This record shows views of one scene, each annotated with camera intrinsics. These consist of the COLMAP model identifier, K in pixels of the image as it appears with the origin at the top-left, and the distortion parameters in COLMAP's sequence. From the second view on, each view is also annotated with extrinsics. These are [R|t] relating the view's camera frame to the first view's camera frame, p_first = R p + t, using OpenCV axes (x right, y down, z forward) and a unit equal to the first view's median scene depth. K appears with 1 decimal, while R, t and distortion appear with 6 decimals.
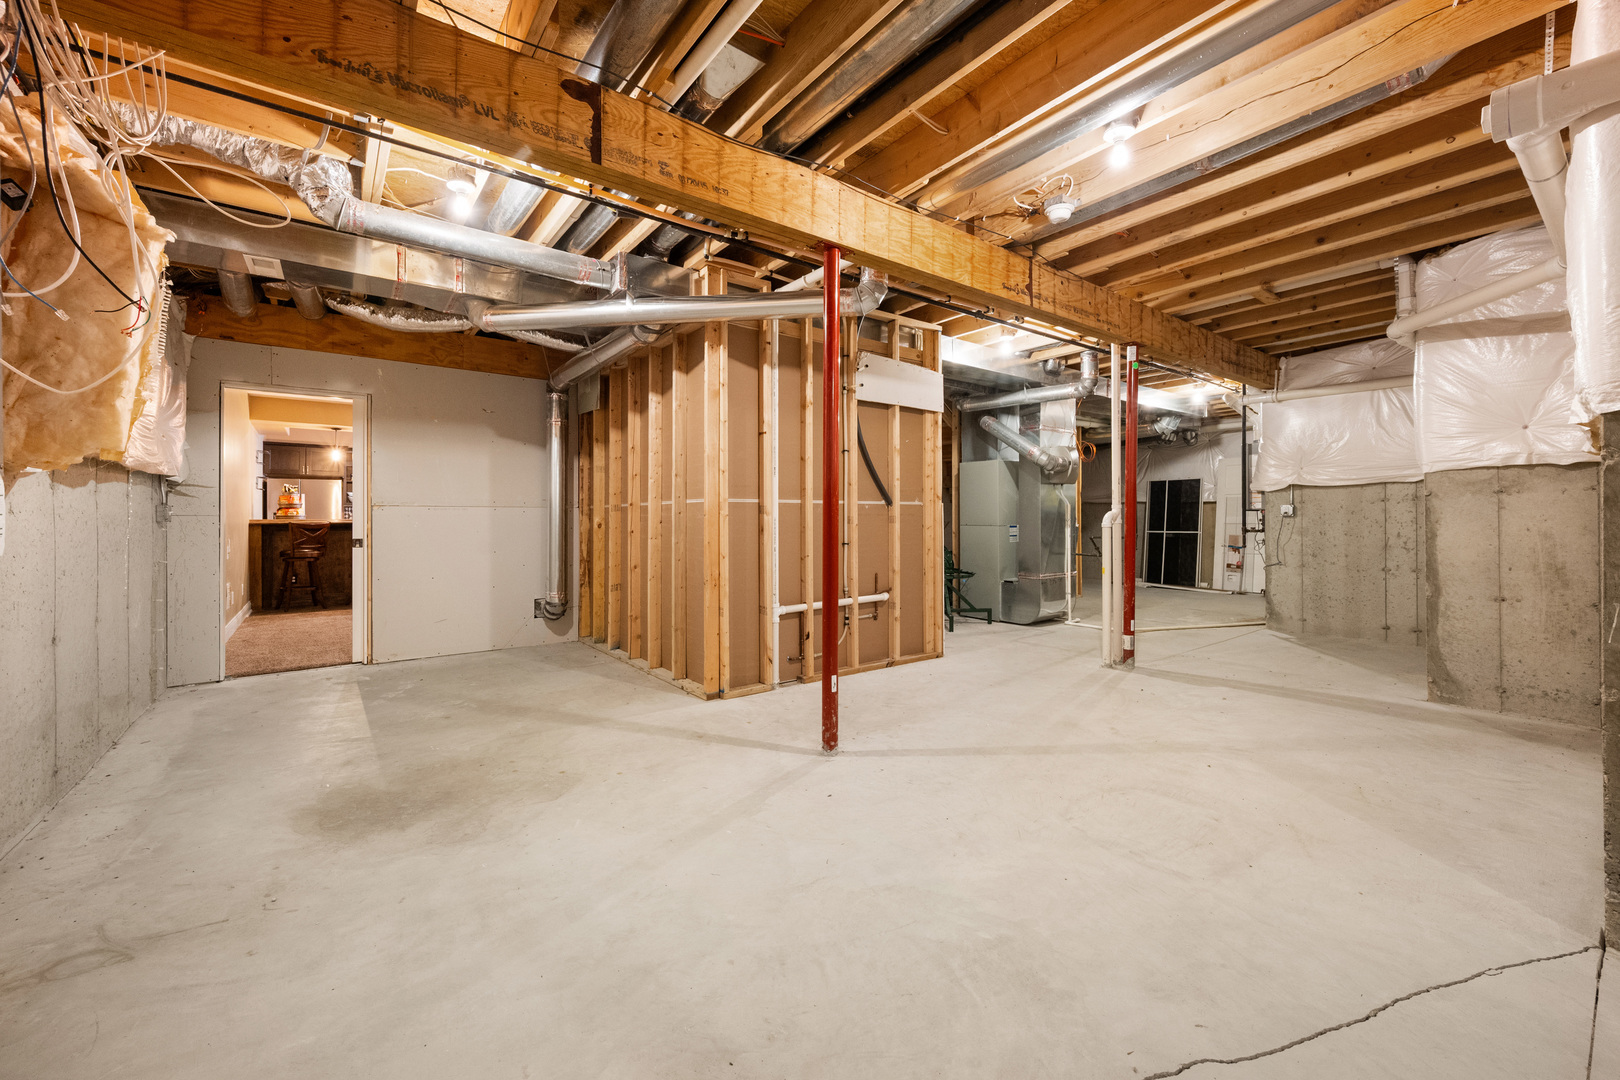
lens RADIAL K [[647.4, 0, 820.4], [0, 647.4, 508.7], [0, 0, 1]] dist [-0.001684, -0.000254]
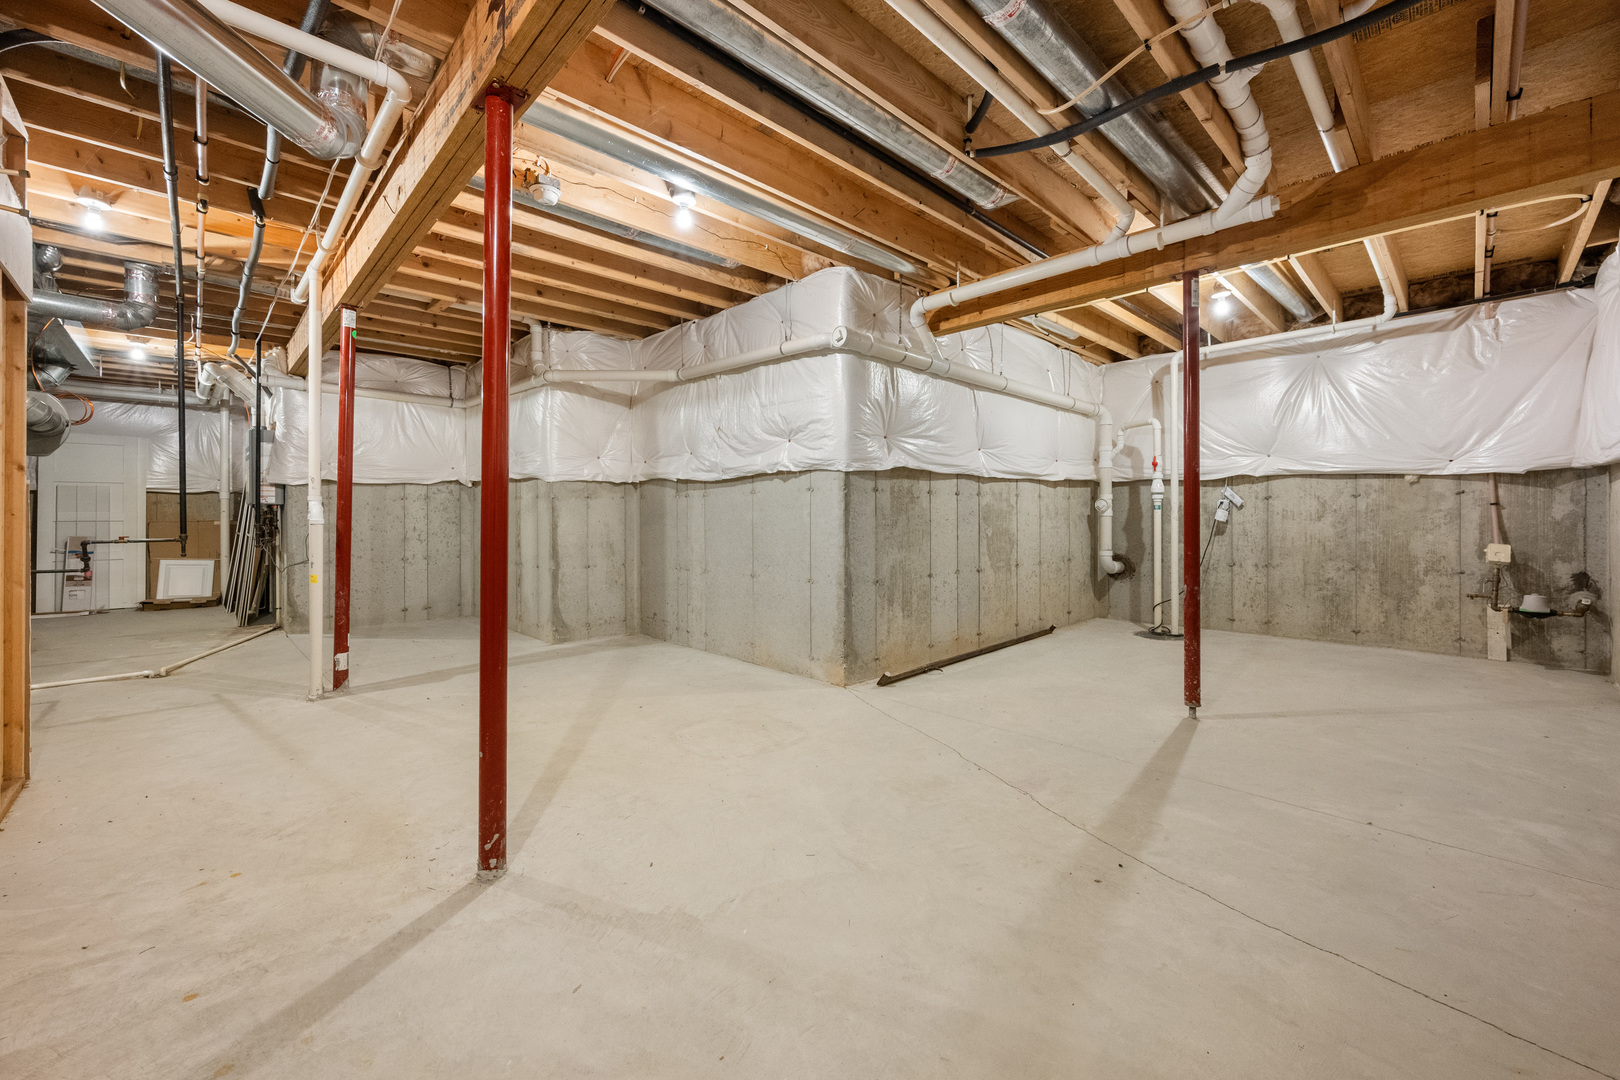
lens RADIAL K [[647.4, 0, 820.4], [0, 647.4, 508.7], [0, 0, 1]] dist [-0.001684, -0.000254]
pose [[-0.121192, 0.011517, 0.992562, -0.594866], [-0.015552, 0.999788, -0.013500, 0.014005], [-0.992507, -0.017072, -0.120987, 0.670246]]
